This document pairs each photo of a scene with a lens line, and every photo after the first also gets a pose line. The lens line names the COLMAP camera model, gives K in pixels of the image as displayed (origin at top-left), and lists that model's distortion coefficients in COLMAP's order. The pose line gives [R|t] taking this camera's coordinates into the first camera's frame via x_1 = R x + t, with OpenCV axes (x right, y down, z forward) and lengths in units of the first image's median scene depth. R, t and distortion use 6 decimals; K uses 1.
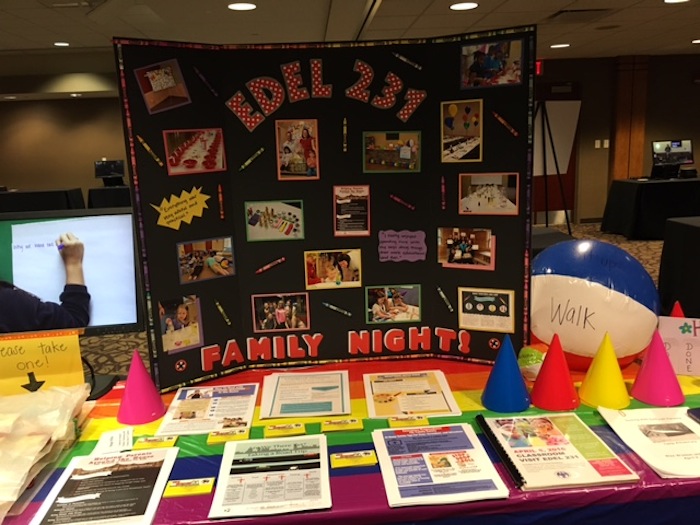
lens RADIAL K [[594.8, 0, 350.5], [0, 594.8, 262.8], [0, 0, 1]] dist [0.041595, -0.027735]
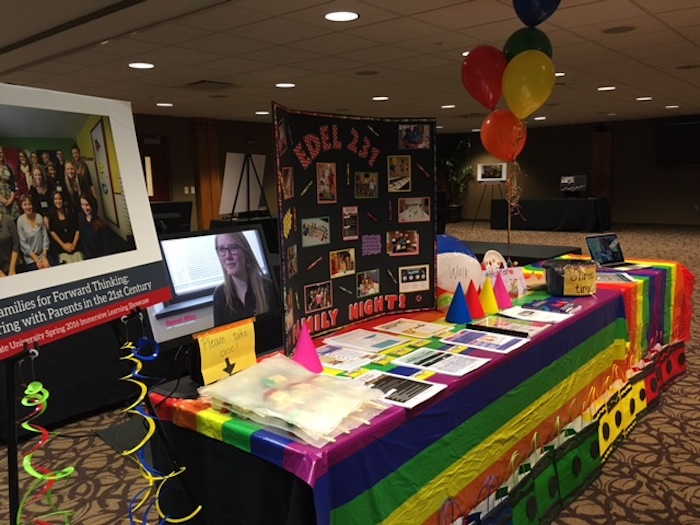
lens RADIAL K [[594.8, 0, 351.0], [0, 594.8, 261.4], [0, 0, 1]] dist [0.041595, -0.027735]
pose [[0.694568, -0.079997, 0.714966, -1.120206], [0.138621, 0.990057, -0.023889, 0.046998], [-0.705946, 0.115702, 0.698751, -0.053666]]
